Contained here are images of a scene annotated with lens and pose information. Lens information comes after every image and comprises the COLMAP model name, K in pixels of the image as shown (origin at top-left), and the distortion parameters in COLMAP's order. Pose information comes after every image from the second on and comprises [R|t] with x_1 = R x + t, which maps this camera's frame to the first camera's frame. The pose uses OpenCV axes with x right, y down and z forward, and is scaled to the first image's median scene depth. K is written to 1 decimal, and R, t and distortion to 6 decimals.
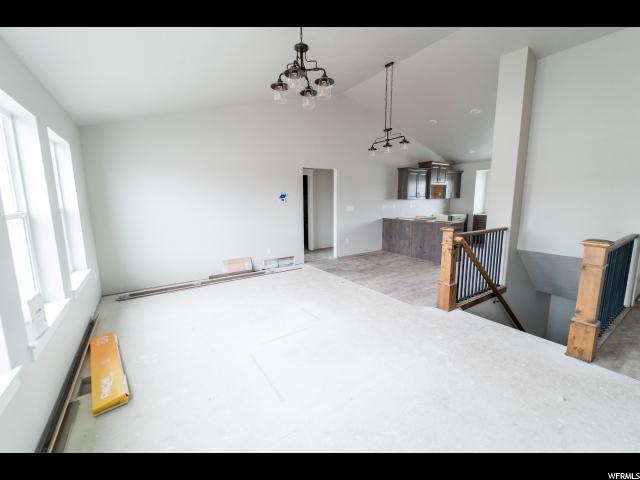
lens RADIAL K [[262.1, 0, 320.0], [0, 262.1, 240.0], [0, 0, 1]] dist [-0.000303, -0.000008]
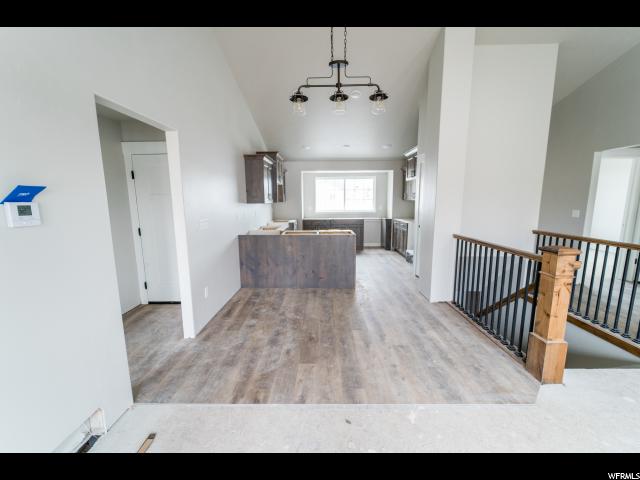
lens RADIAL K [[258.5, 0, 311.1], [0, 258.5, 239.5], [0, 0, 1]] dist [0.011334, -0.000050]
pose [[0.565839, -0.124591, 0.815048, -0.180639], [0.136958, 0.988987, 0.056098, -0.105155], [-0.813061, 0.079885, 0.576671, 0.658000]]
